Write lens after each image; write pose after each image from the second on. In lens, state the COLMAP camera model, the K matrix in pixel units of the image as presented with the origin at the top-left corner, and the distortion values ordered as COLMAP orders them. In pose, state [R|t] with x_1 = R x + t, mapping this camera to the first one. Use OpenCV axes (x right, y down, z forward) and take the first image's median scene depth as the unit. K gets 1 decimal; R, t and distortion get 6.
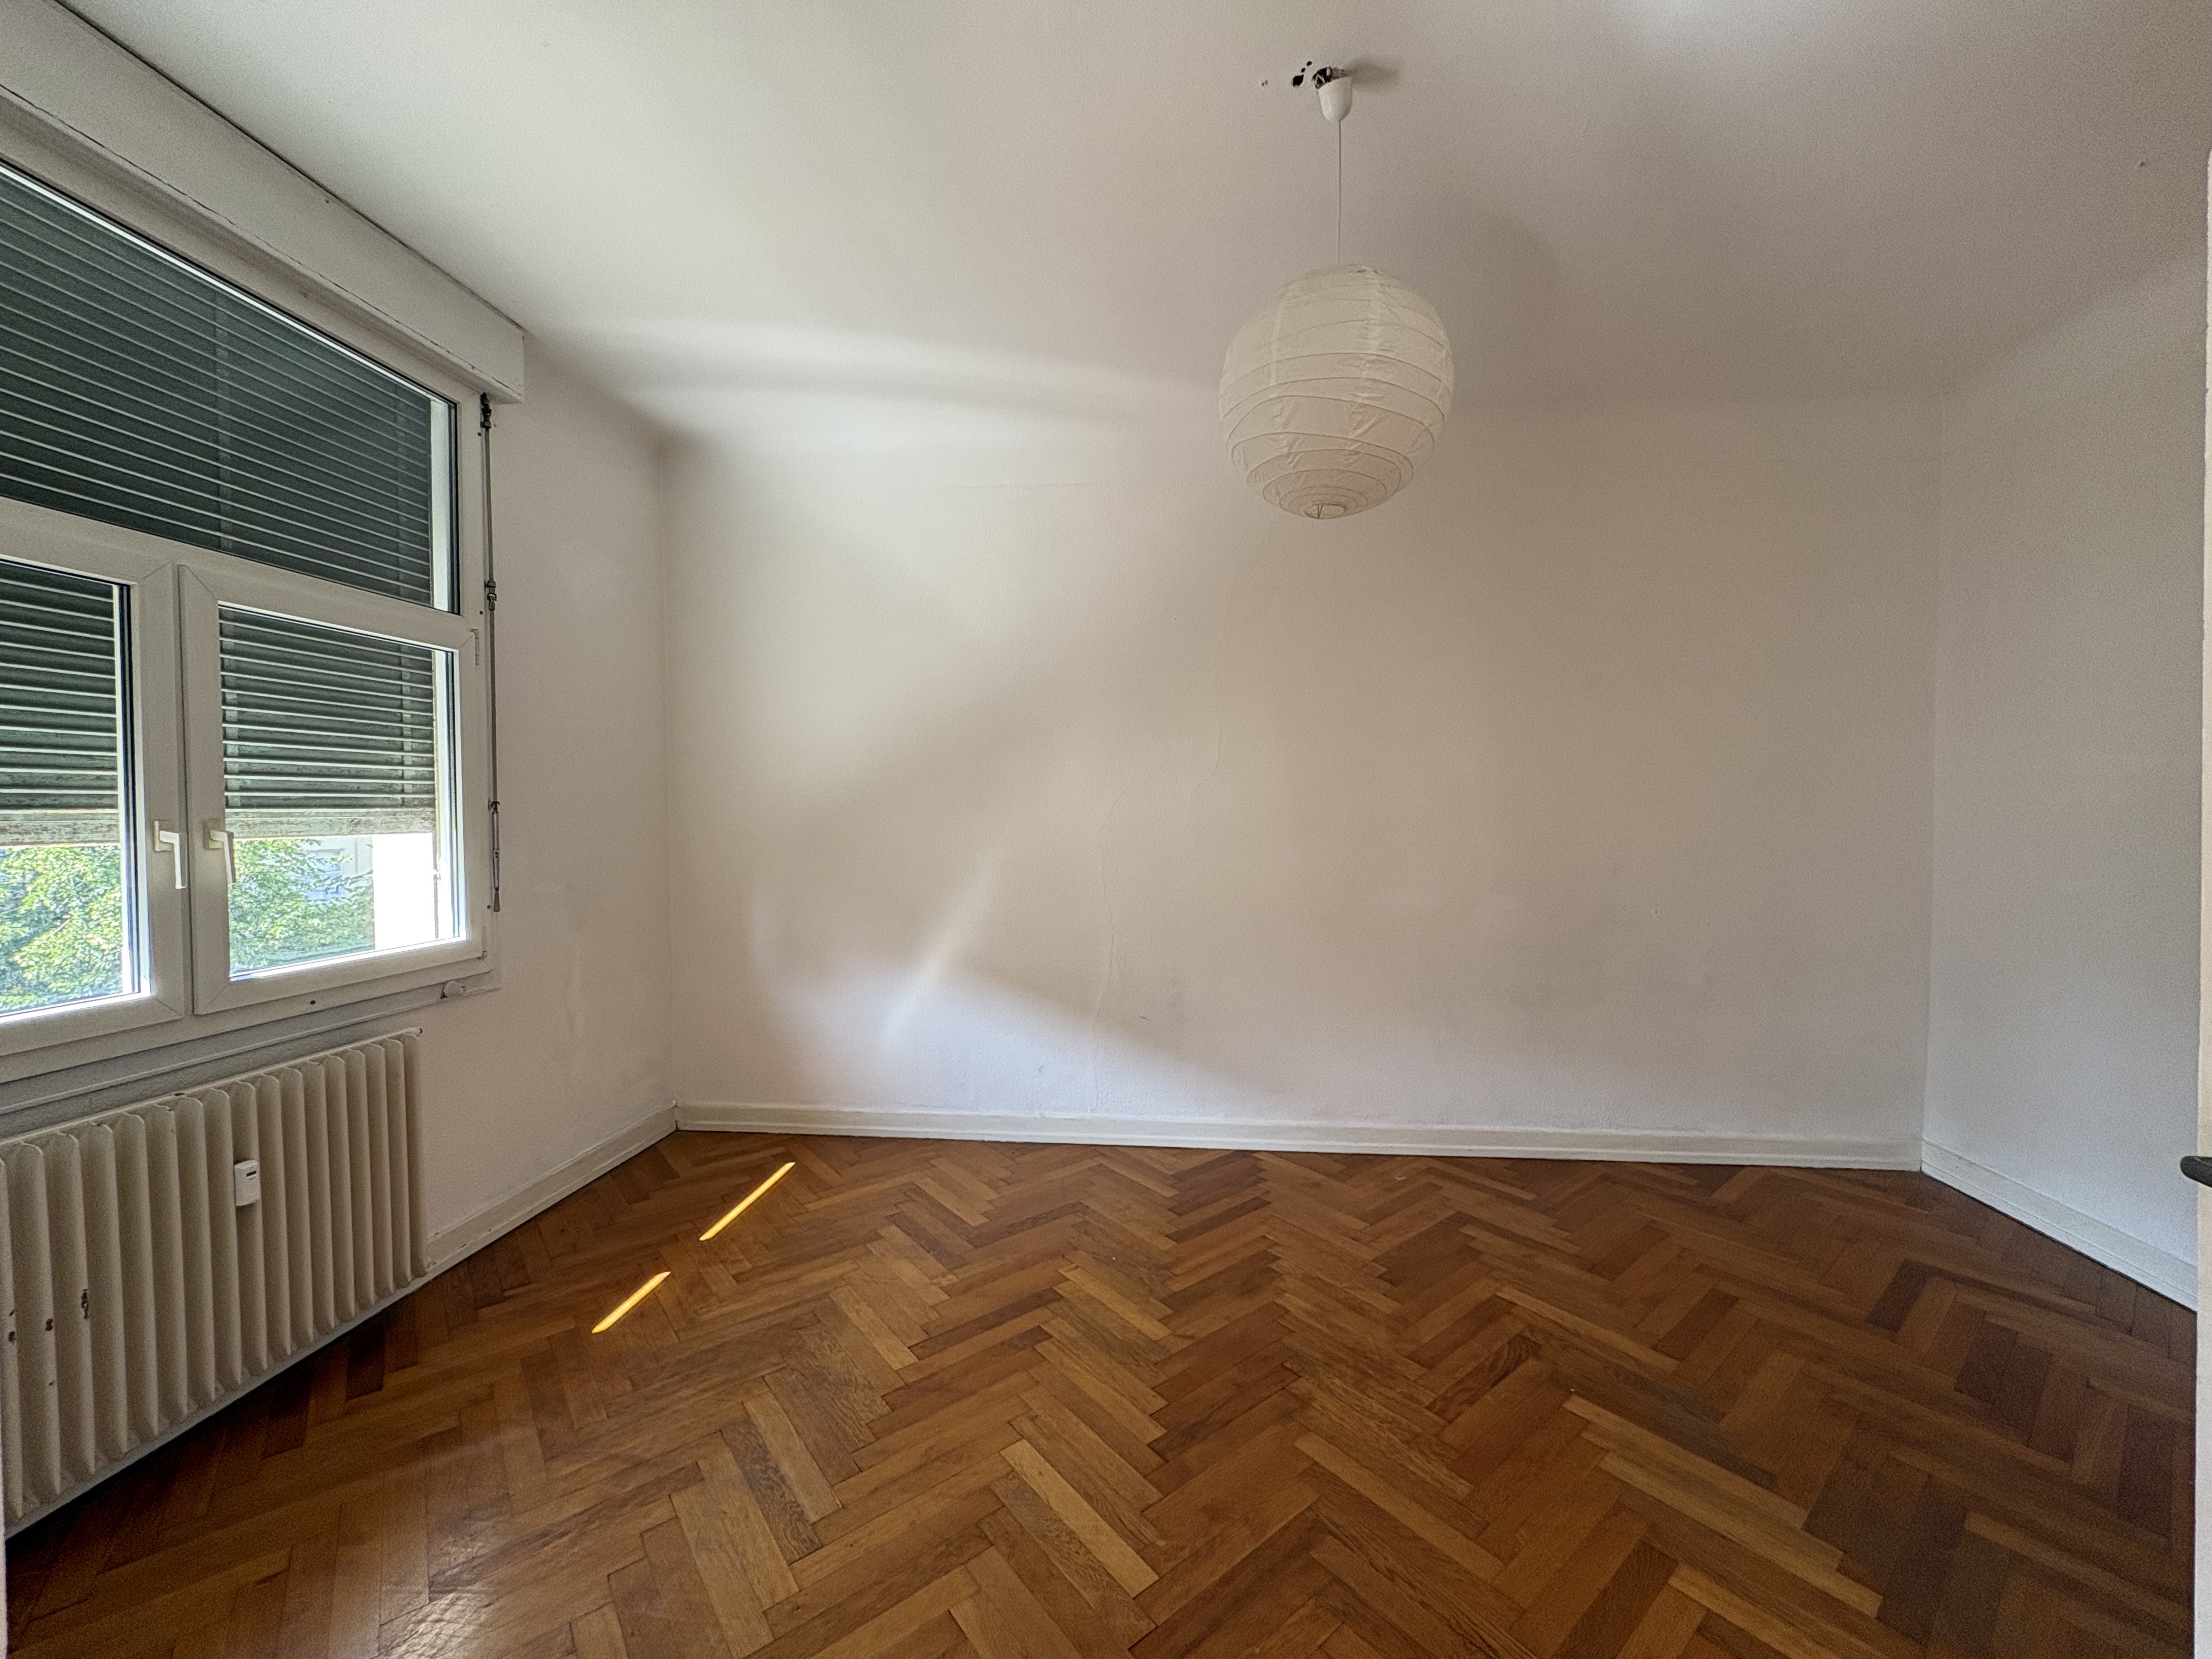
lens RADIAL K [[888.6, 0, 1106.8], [0, 888.6, 836.2], [0, 0, 1]] dist [0.001301, 0.000233]
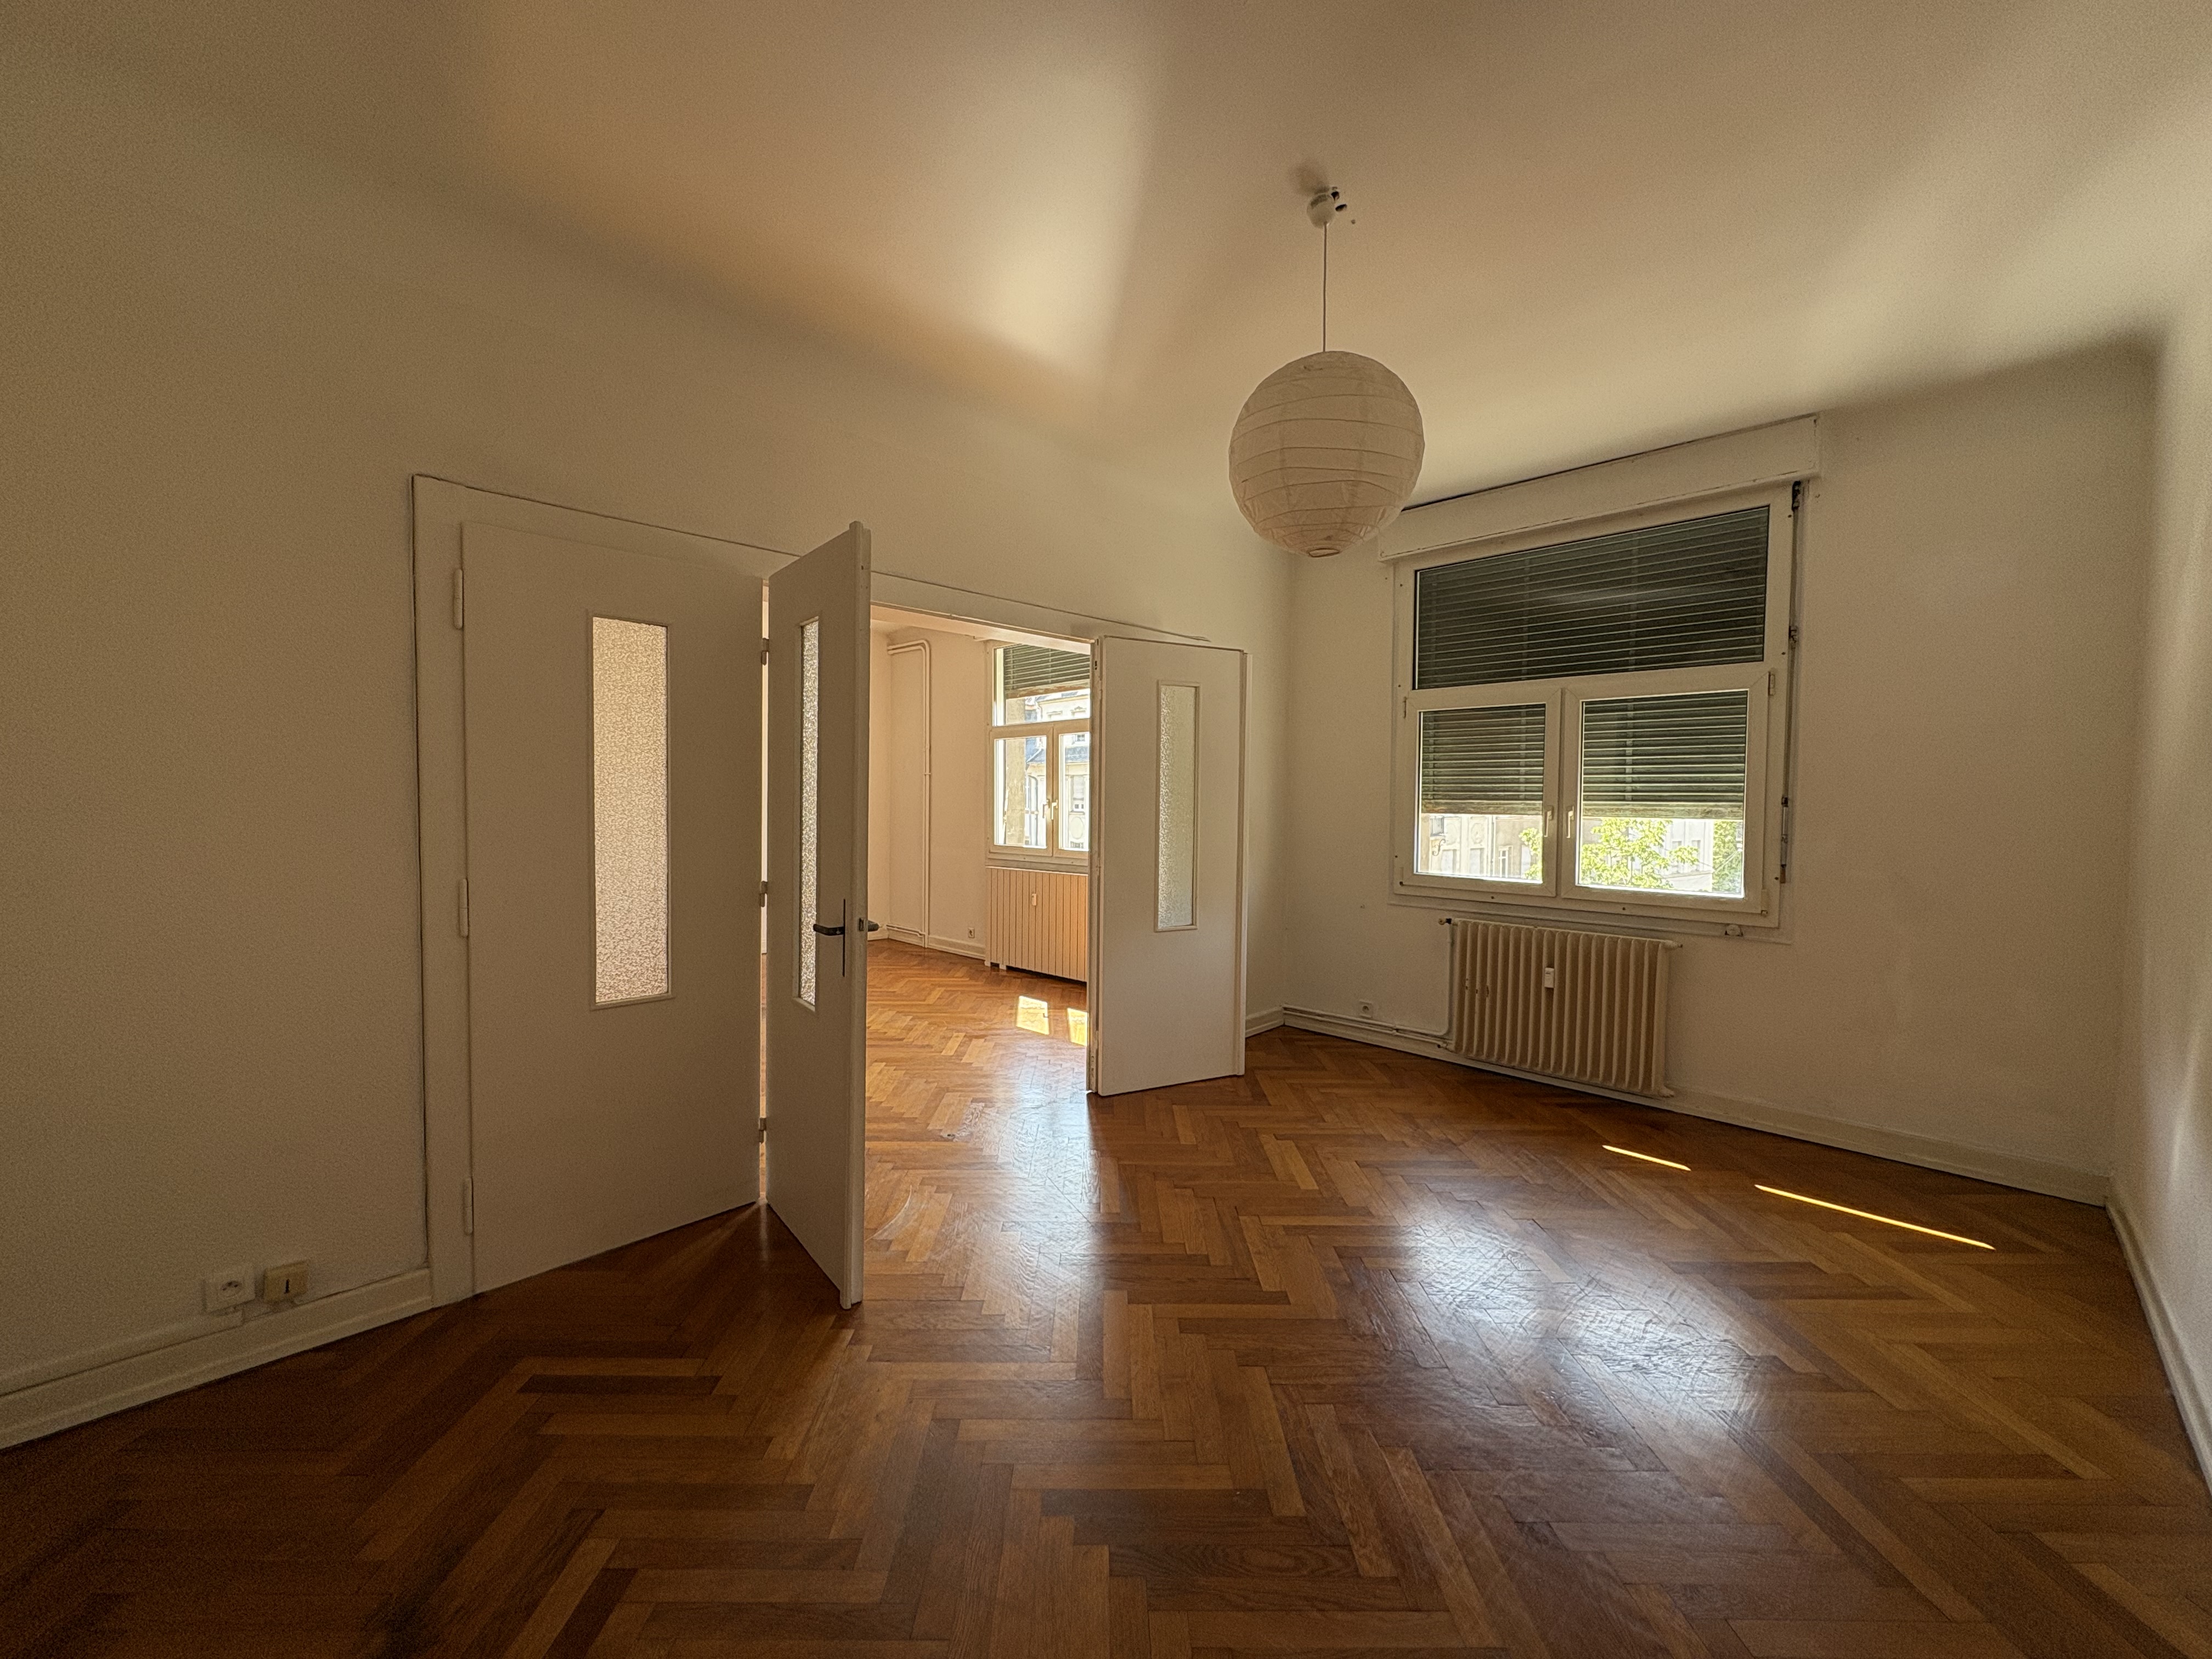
lens RADIAL K [[881.4, 0, 1112.0], [0, 881.4, 826.7], [0, 0, 1]] dist [-0.000775, 0.000509]
pose [[-0.624223, 0.021436, -0.780952, 1.048504], [-0.036518, 0.997730, 0.056575, -0.038574], [0.780392, 0.063834, -0.622024, 1.178602]]
